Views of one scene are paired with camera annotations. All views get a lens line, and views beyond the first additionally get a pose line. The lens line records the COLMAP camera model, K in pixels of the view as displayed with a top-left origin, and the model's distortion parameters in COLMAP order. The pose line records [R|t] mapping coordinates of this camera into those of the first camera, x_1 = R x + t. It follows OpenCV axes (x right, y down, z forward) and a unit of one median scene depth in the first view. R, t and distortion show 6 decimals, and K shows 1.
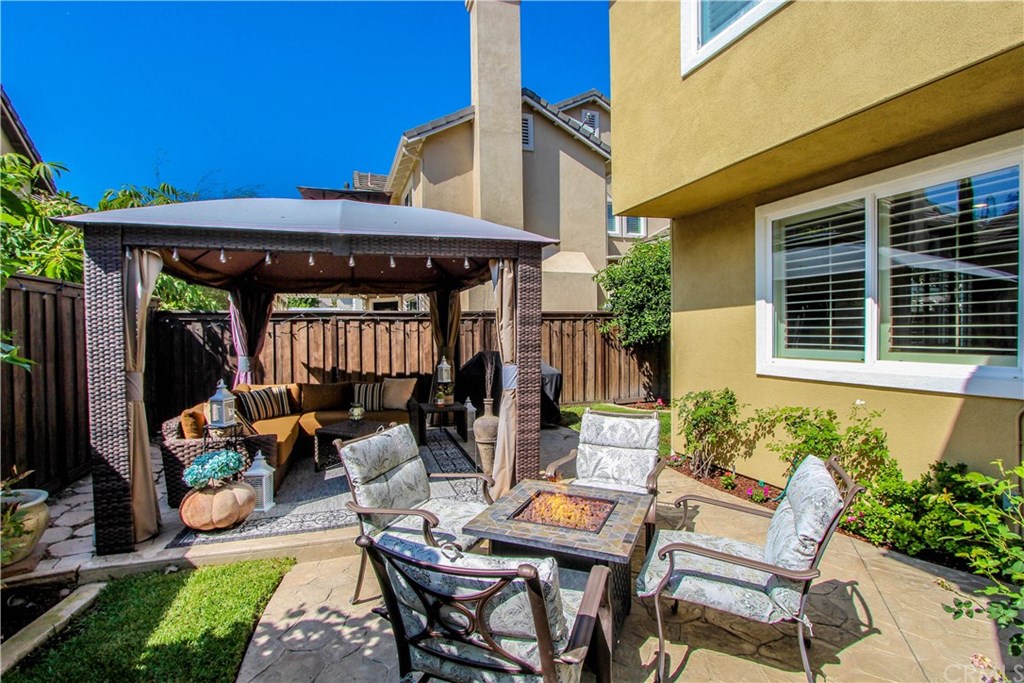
lens RADIAL K [[473.8, 0, 508.7], [0, 473.8, 337.2], [0, 0, 1]] dist [-0.018857, 0.000999]
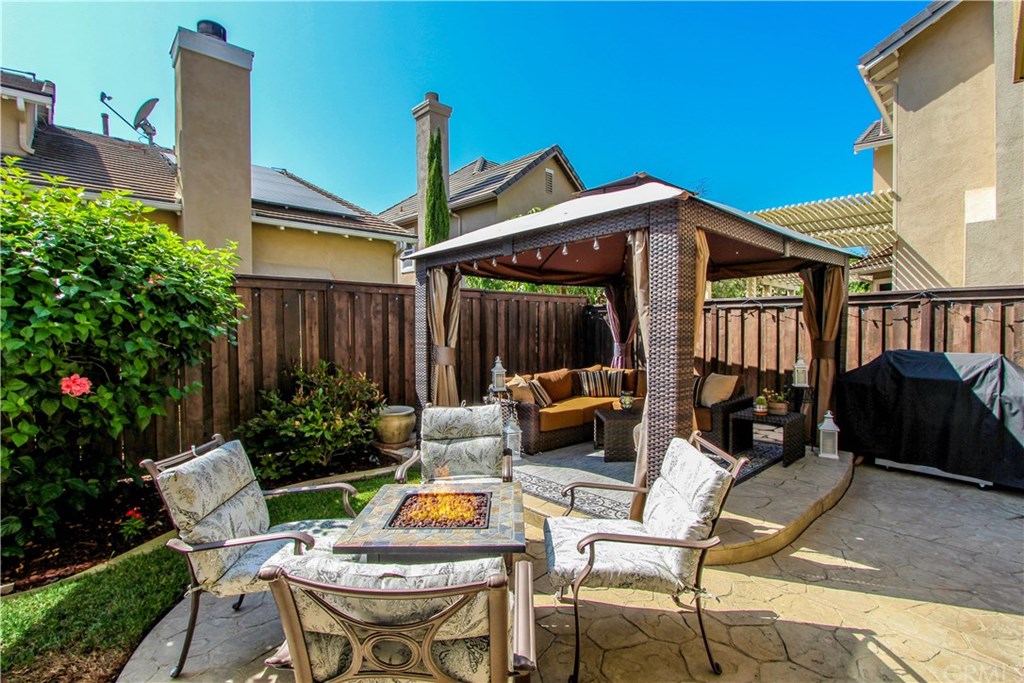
lens RADIAL K [[473.8, 0, 514.5], [0, 473.8, 340.3], [0, 0, 1]] dist [-0.018857, 0.000999]
pose [[0.420586, 0.033094, -0.906649, 0.320267], [-0.008237, 0.999433, 0.032659, -0.000812], [0.907215, -0.006268, 0.420620, 0.231152]]
